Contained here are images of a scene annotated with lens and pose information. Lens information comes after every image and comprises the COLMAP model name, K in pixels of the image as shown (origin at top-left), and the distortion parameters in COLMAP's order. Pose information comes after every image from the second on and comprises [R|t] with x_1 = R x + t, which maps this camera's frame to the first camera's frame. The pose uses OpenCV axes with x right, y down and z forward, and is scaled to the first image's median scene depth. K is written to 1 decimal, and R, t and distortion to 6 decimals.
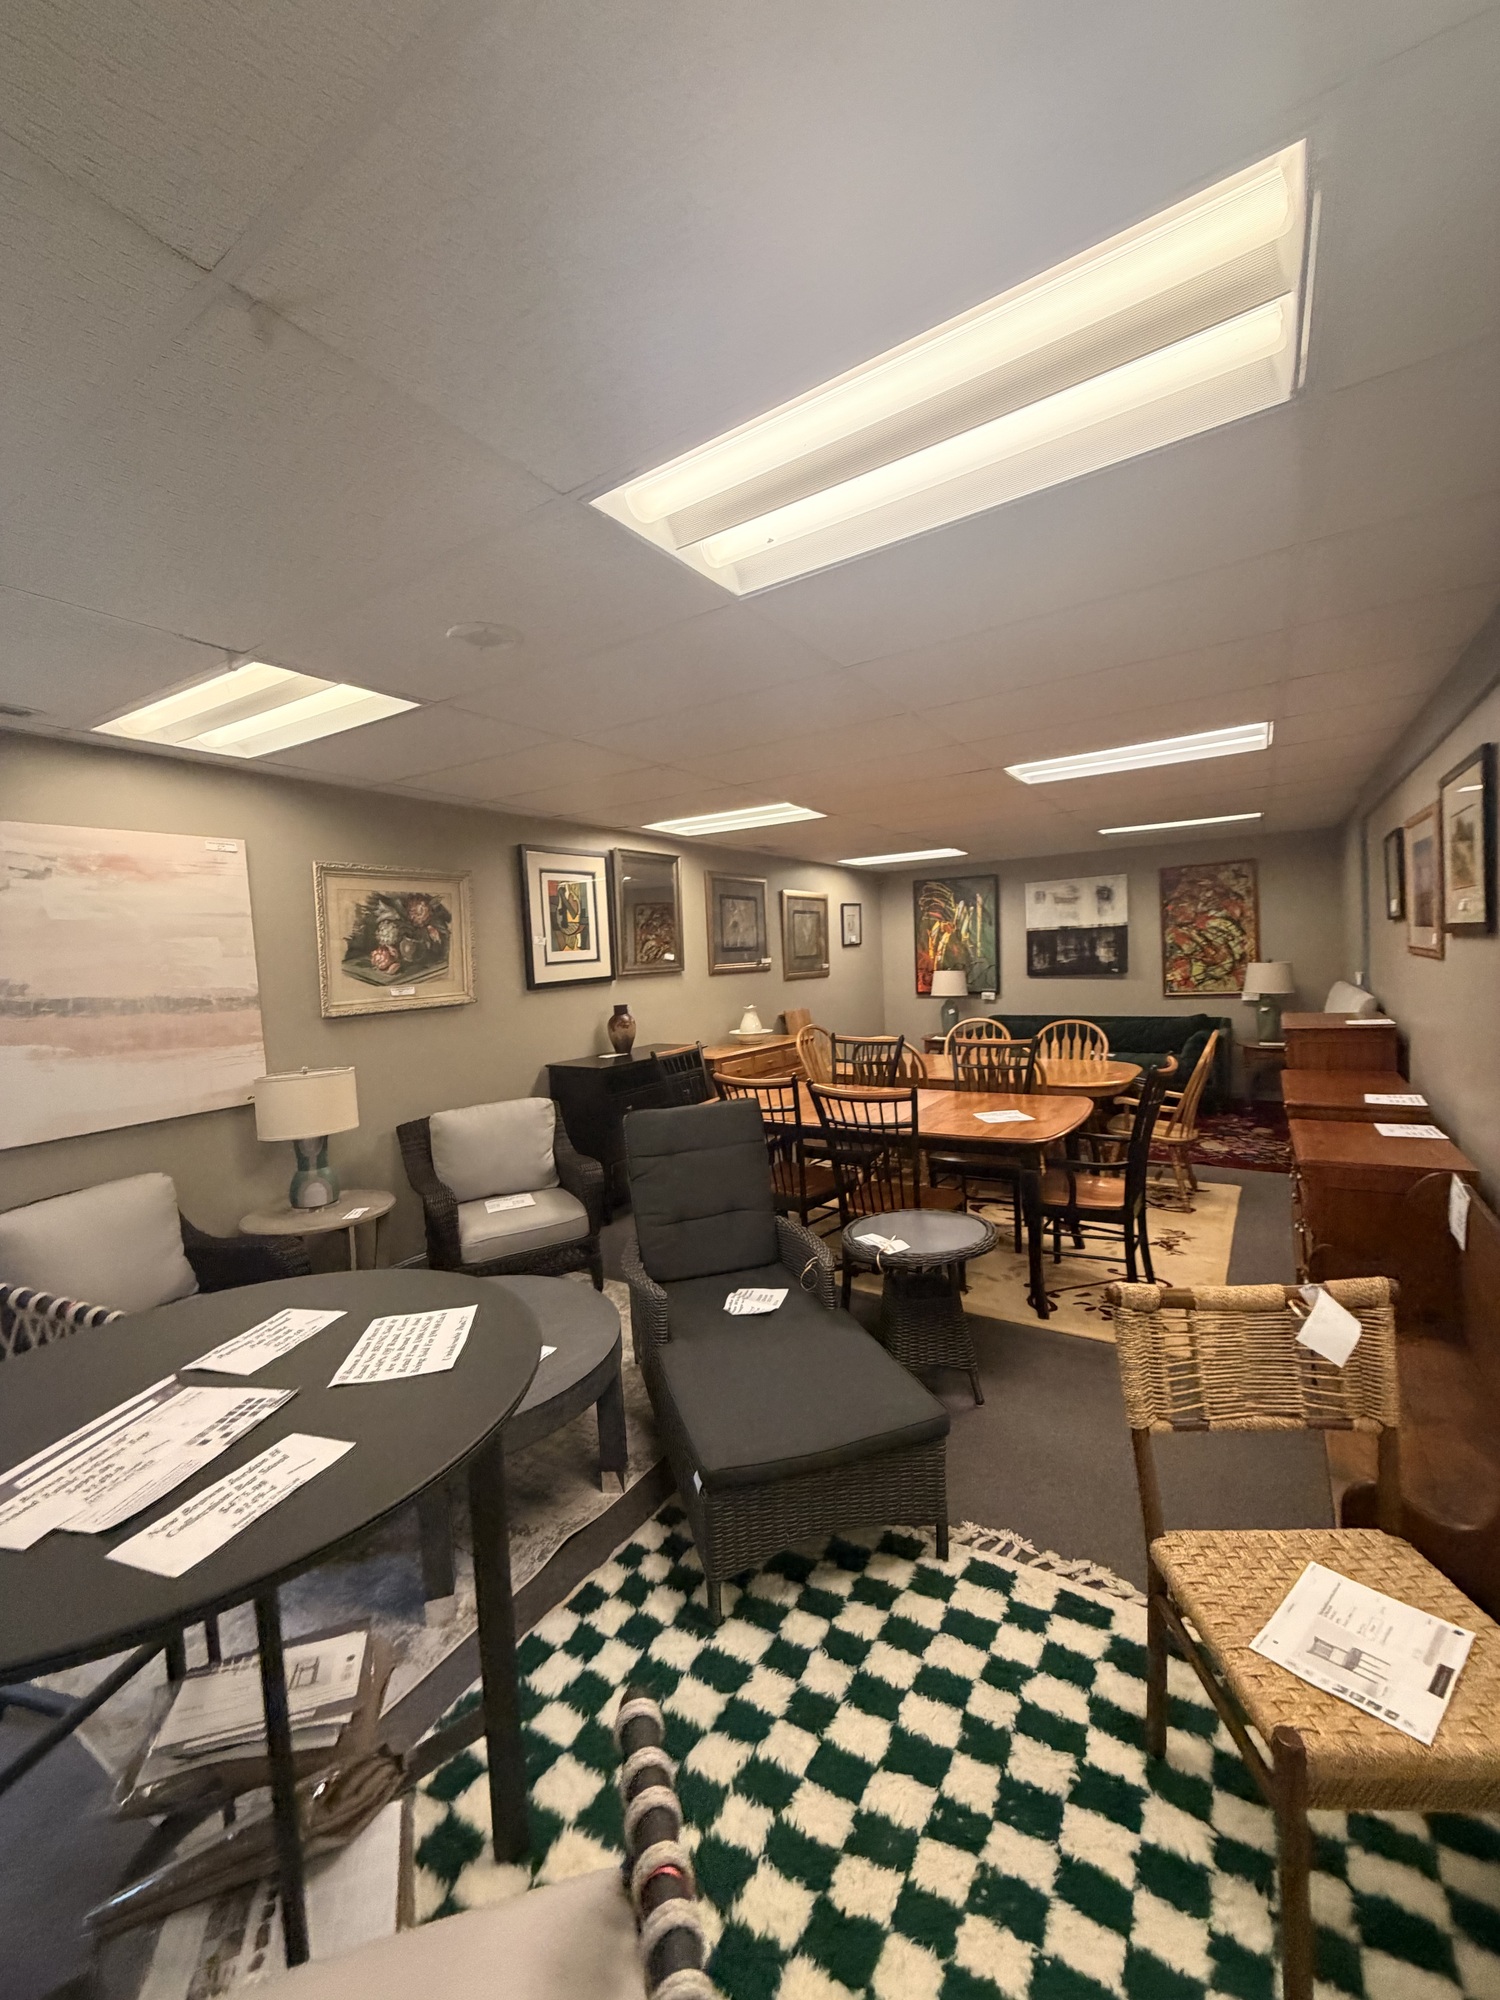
lens RADIAL K [[796.0, 0, 745.1], [0, 796.0, 992.8], [0, 0, 1]] dist [-0.000006, 0.000170]
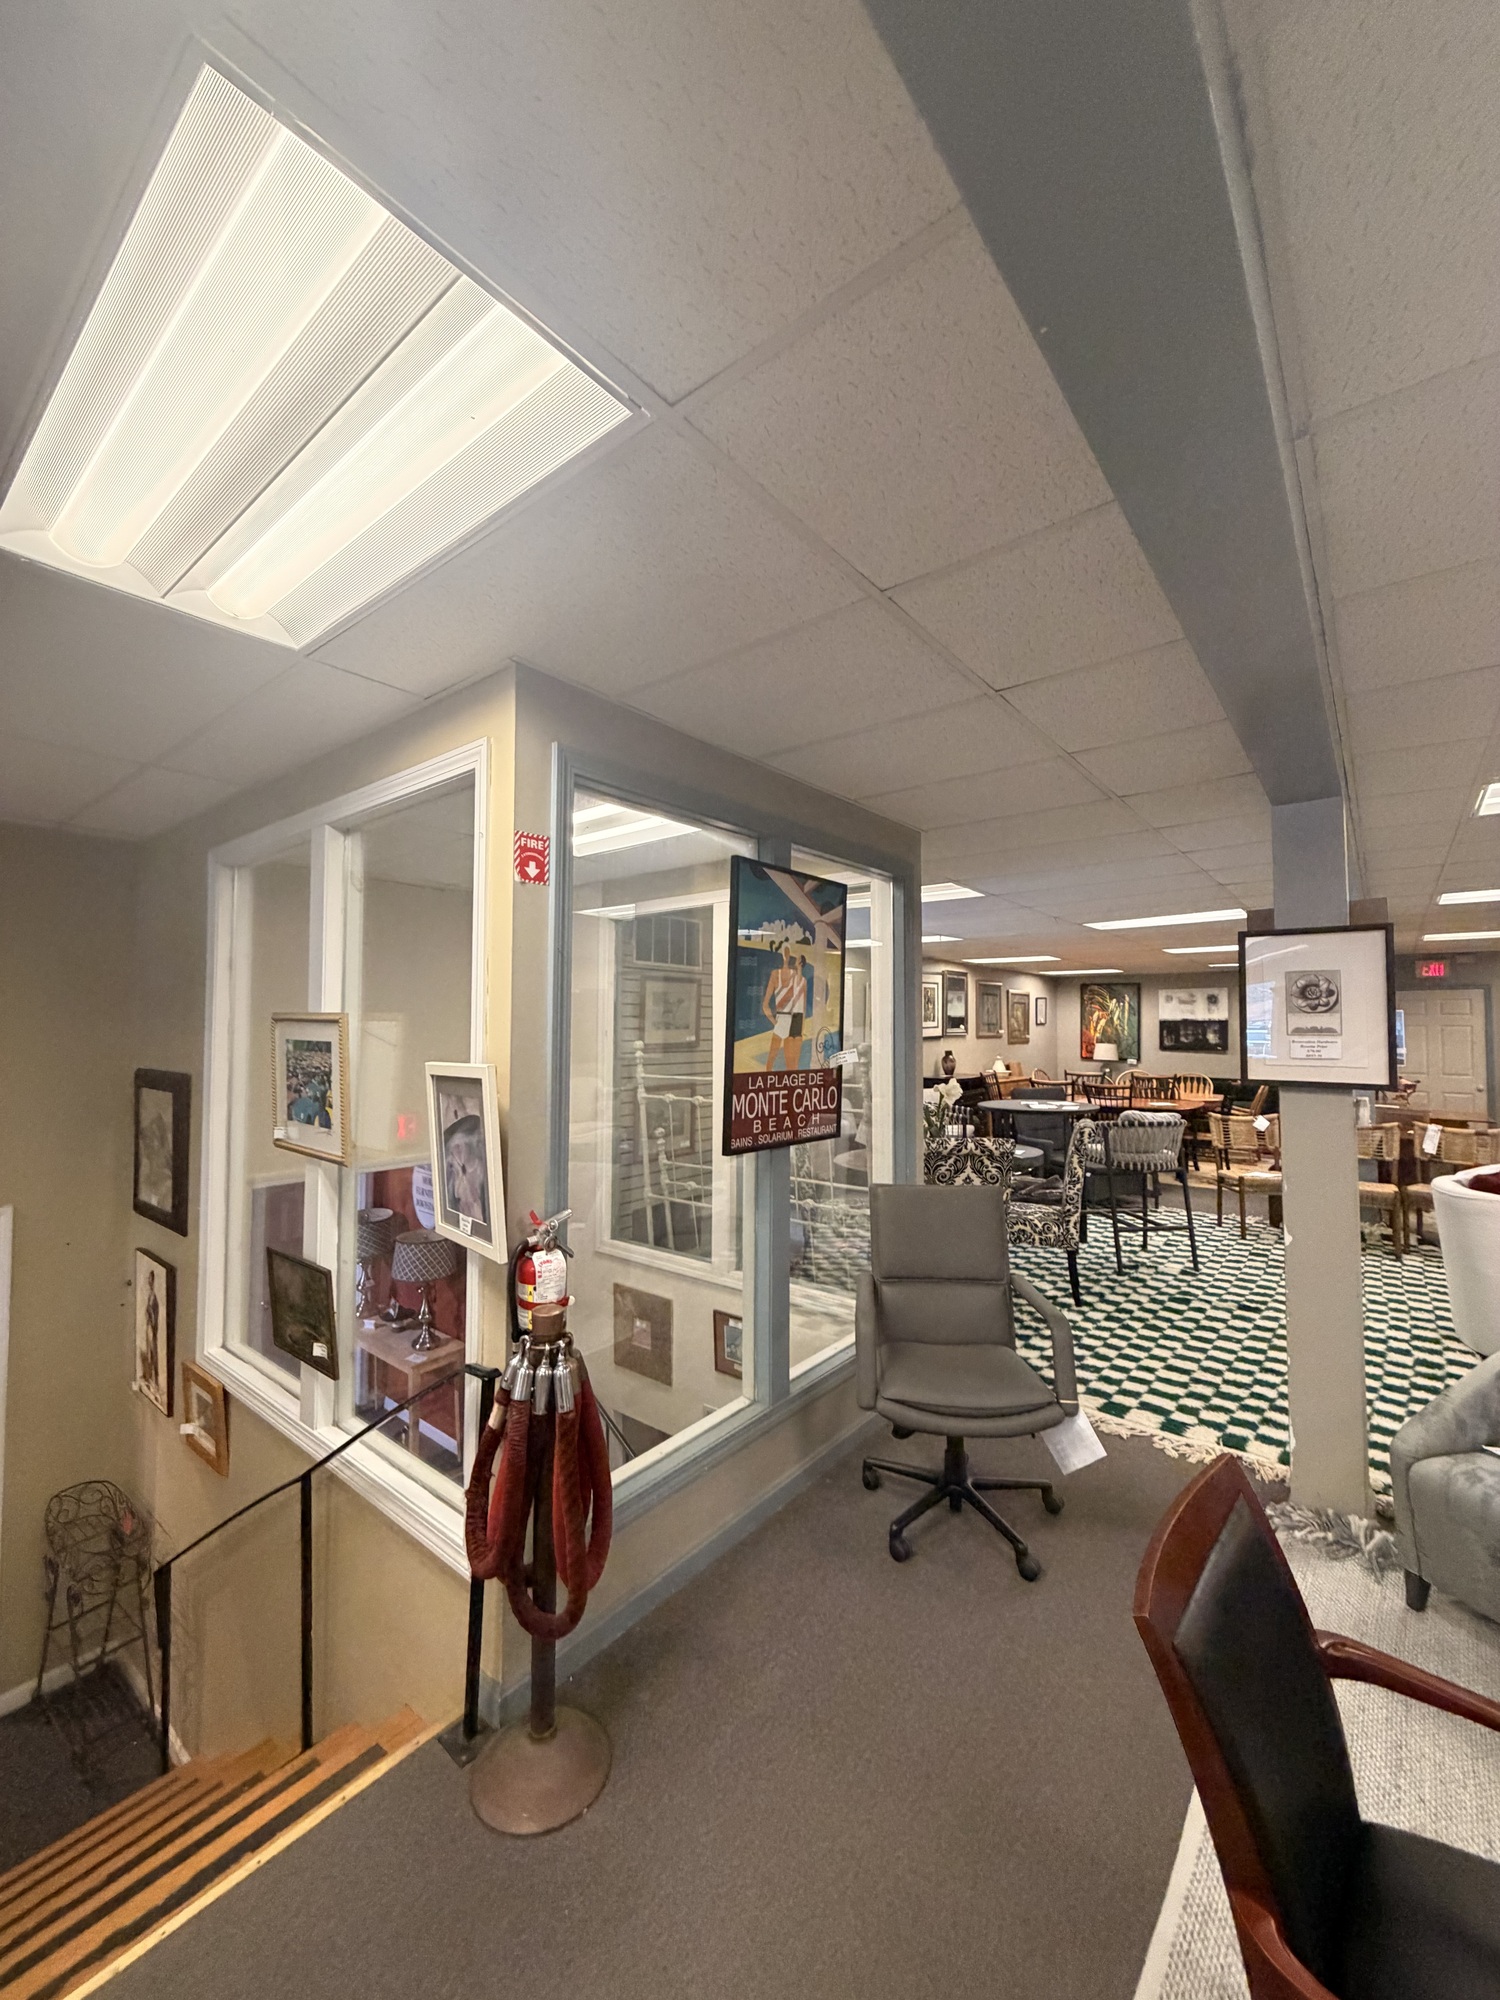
lens RADIAL K [[796.0, 0, 749.1], [0, 796.0, 994.4], [0, 0, 1]] dist [-0.000006, 0.000170]
pose [[0.993162, 0.043018, -0.108533, -0.275680], [-0.051904, 0.995408, -0.080428, 0.038262], [0.104575, 0.085511, 0.990834, -0.627989]]
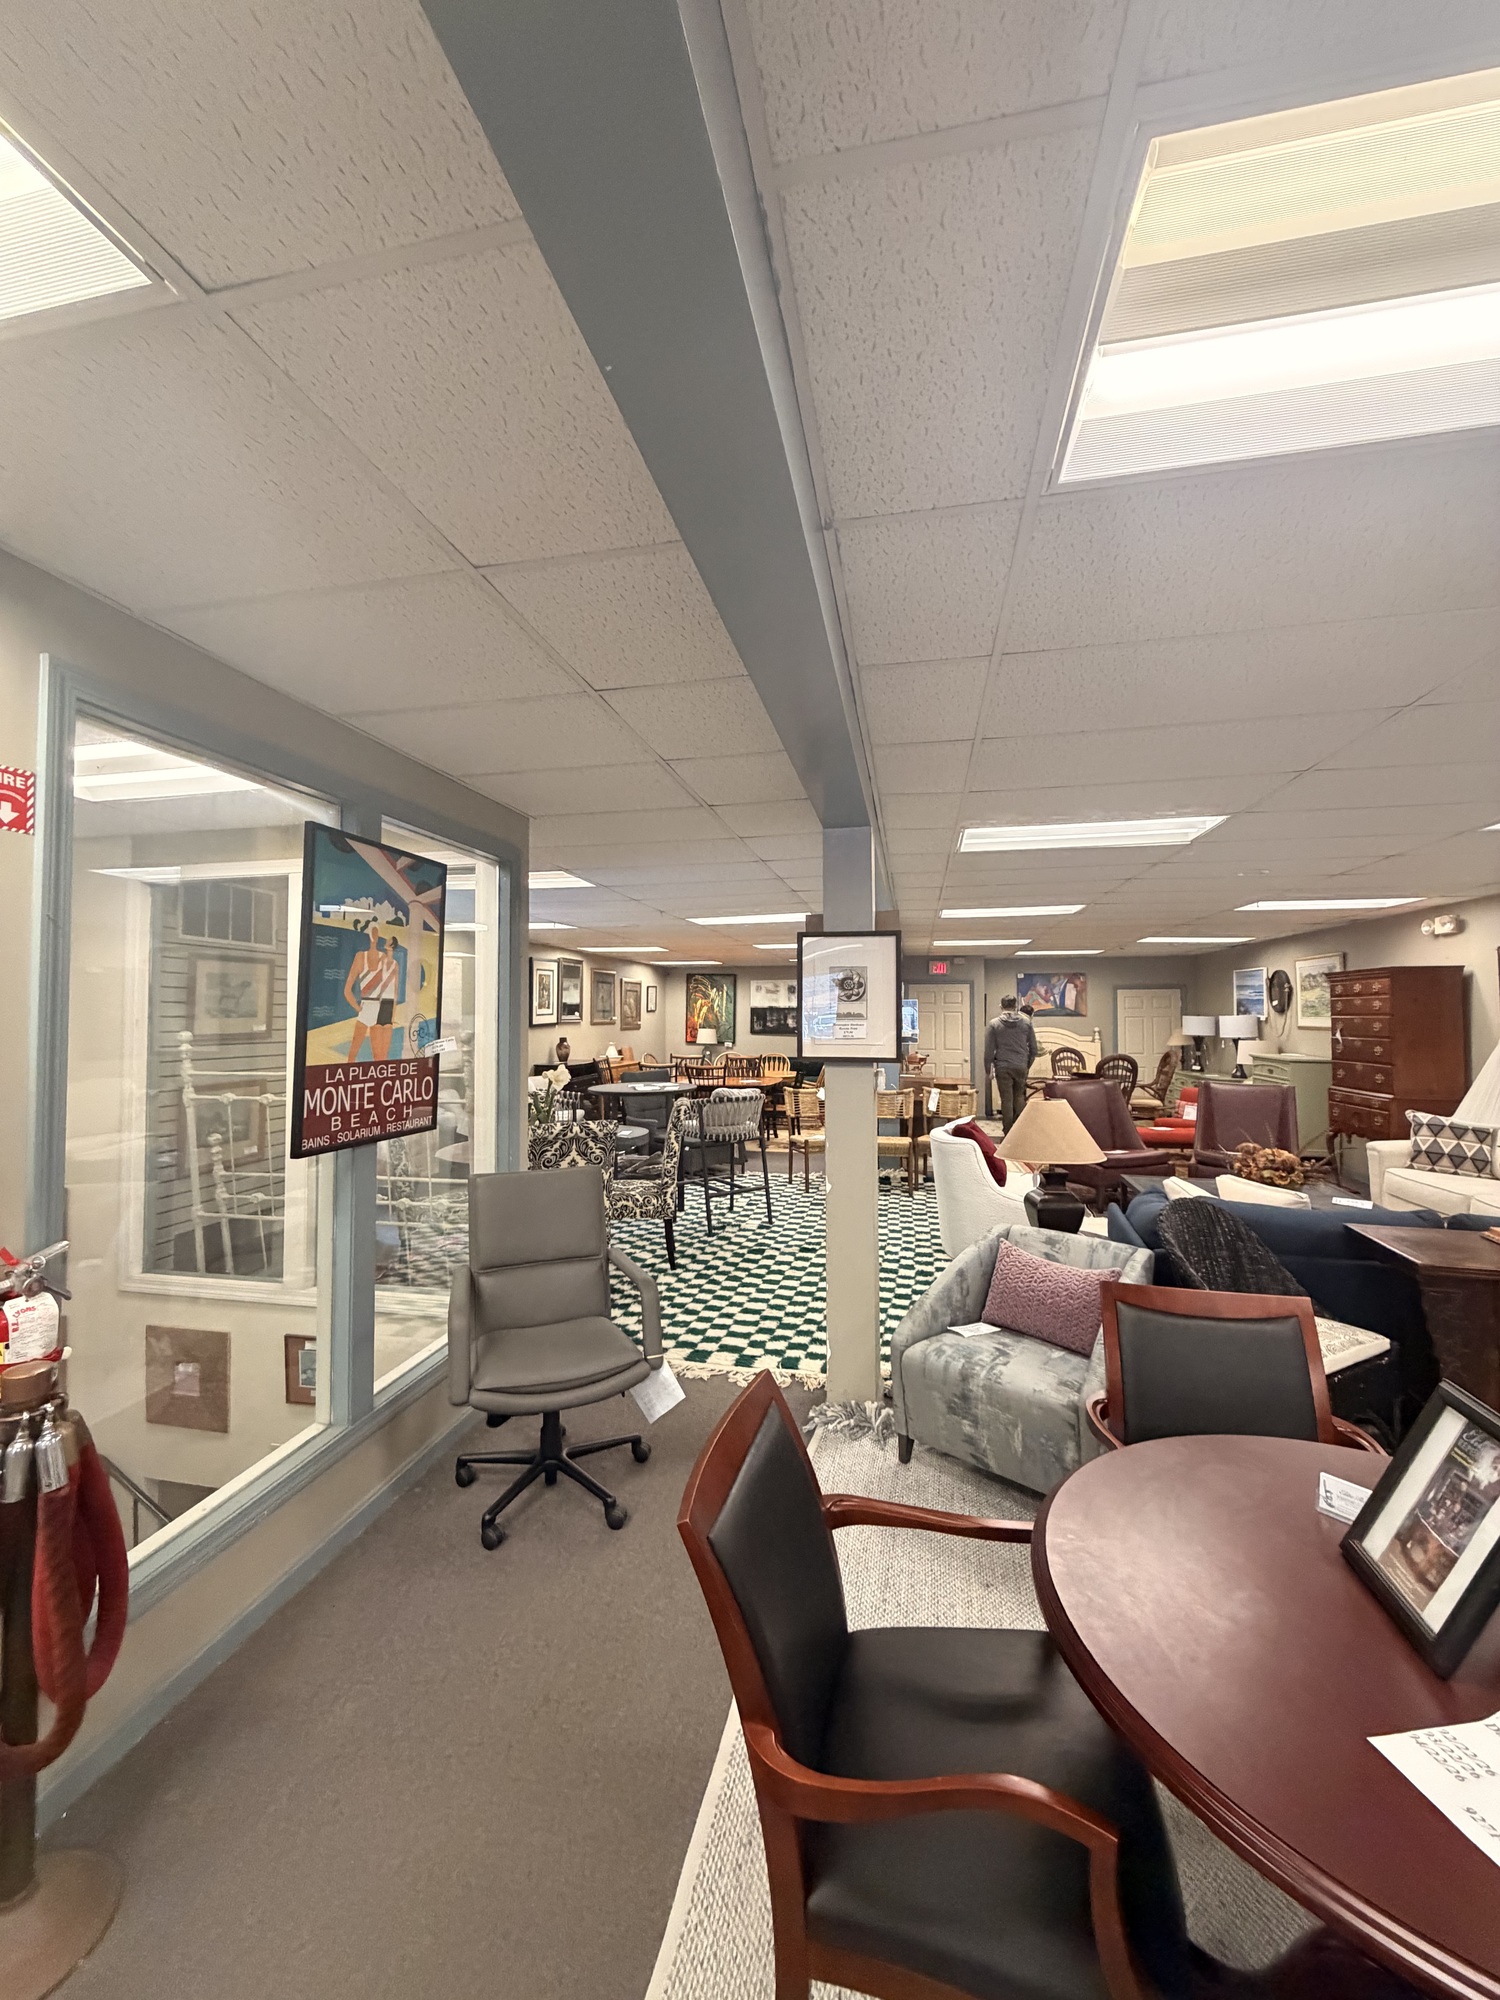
lens RADIAL K [[796.0, 0, 751.7], [0, 796.0, 995.2], [0, 0, 1]] dist [-0.000006, 0.000170]
pose [[0.933099, 0.052984, 0.355695, -0.269441], [-0.025312, 0.996310, -0.082007, 0.038507], [-0.358727, 0.067517, 0.930997, -0.633828]]
